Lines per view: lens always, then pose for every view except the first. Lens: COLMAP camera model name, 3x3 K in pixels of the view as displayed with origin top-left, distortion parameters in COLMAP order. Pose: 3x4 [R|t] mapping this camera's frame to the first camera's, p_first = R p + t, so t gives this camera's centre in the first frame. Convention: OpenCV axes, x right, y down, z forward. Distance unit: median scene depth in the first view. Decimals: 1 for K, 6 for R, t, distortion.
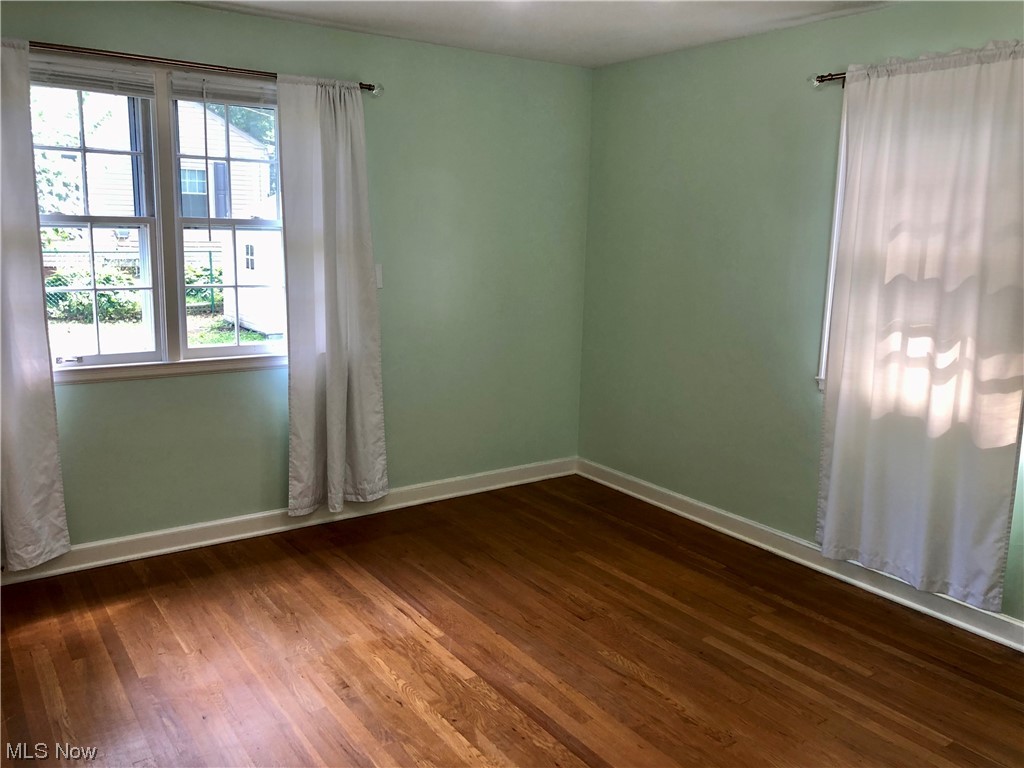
lens RADIAL K [[832.3, 0, 509.9], [0, 832.3, 366.9], [0, 0, 1]] dist [0.000508, -0.001190]
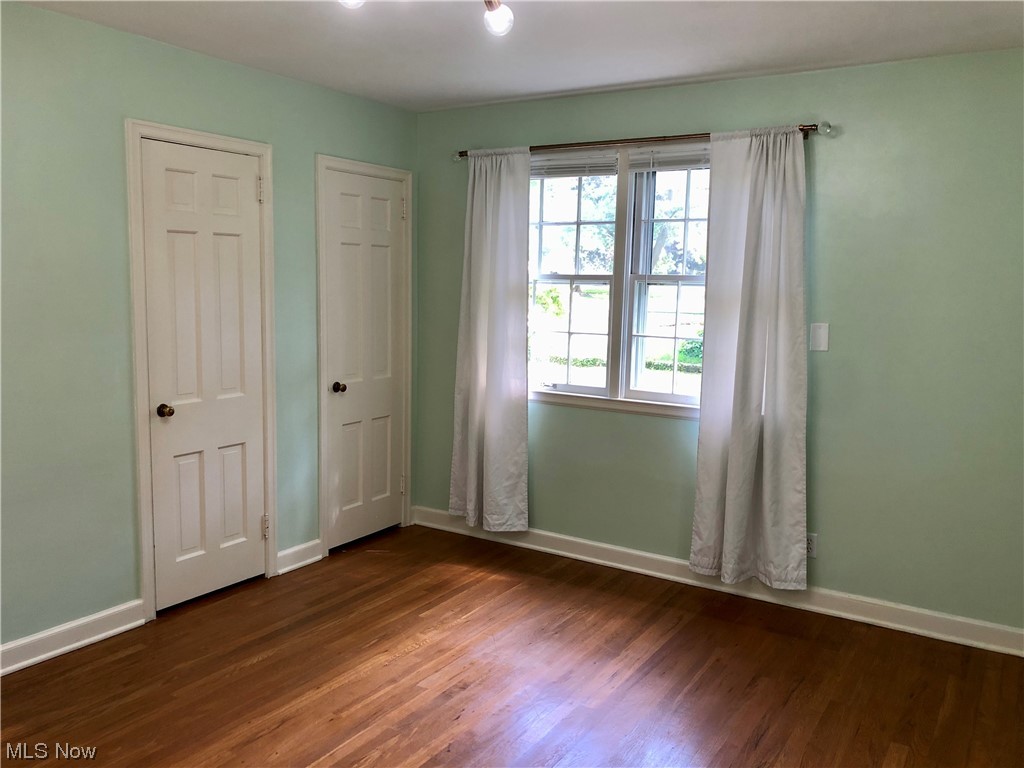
lens RADIAL K [[842.9, 0, 515.4], [0, 842.9, 367.3], [0, 0, 1]] dist [0.087790, -0.125039]
pose [[0.385726, 0.085587, -0.918635, 0.616093], [-0.159374, 0.986901, 0.025027, -0.056563], [0.908744, 0.136753, 0.394314, 0.410747]]
